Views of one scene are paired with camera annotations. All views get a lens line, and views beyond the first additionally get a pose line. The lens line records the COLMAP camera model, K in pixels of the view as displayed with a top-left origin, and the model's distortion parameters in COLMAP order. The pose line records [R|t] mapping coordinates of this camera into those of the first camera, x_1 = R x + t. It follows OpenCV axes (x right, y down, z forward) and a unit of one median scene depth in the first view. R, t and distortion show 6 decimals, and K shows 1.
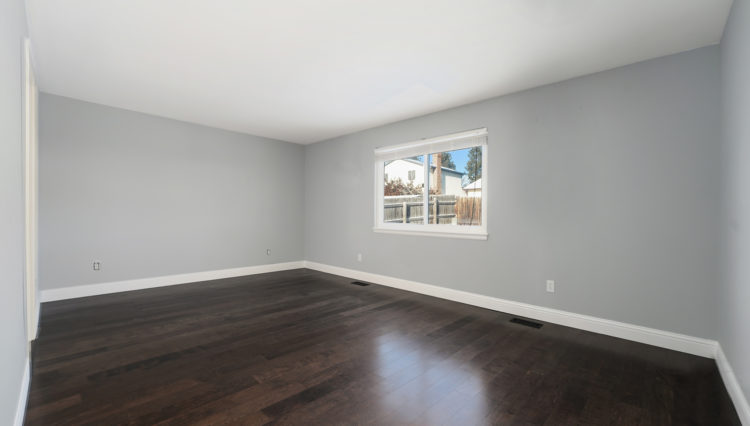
lens RADIAL K [[305.9, 0, 358.6], [0, 305.9, 214.4], [0, 0, 1]] dist [-0.000342, 0.000006]
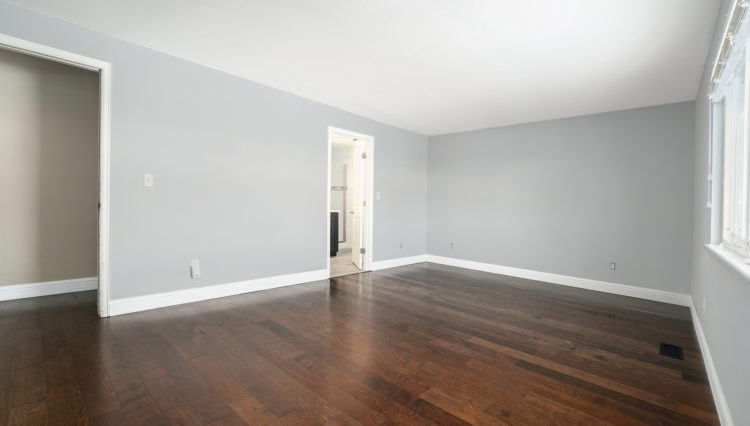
lens RADIAL K [[323.8, 0, 375.0], [0, 323.8, 213.0], [0, 0, 1]] dist [-0.041519, -0.000140]
pose [[0.044609, 0.016920, -0.998861, 0.687582], [-0.018523, 0.999699, 0.016107, 0.018267], [0.998833, 0.017783, 0.044909, 0.721447]]
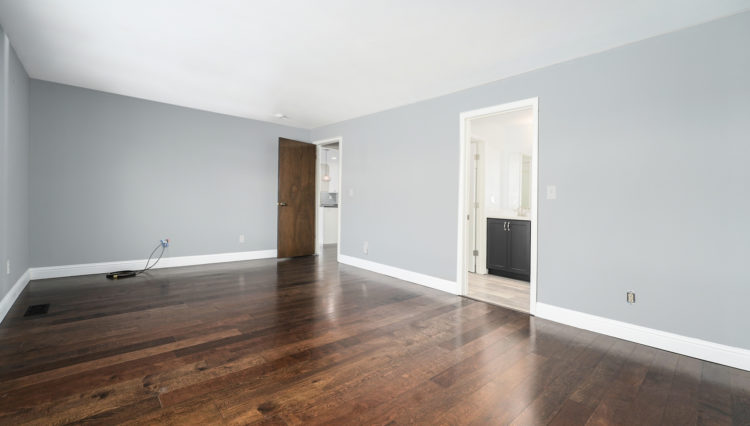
lens RADIAL K [[323.6, 0, 375.0], [0, 323.6, 213.0], [0, 0, 1]] dist [-0.000798, 0.000093]
pose [[-0.997914, -0.035828, 0.053695, -0.402295], [-0.035114, 0.999283, 0.014182, 0.024948], [-0.054164, 0.012267, -0.998457, 1.721633]]
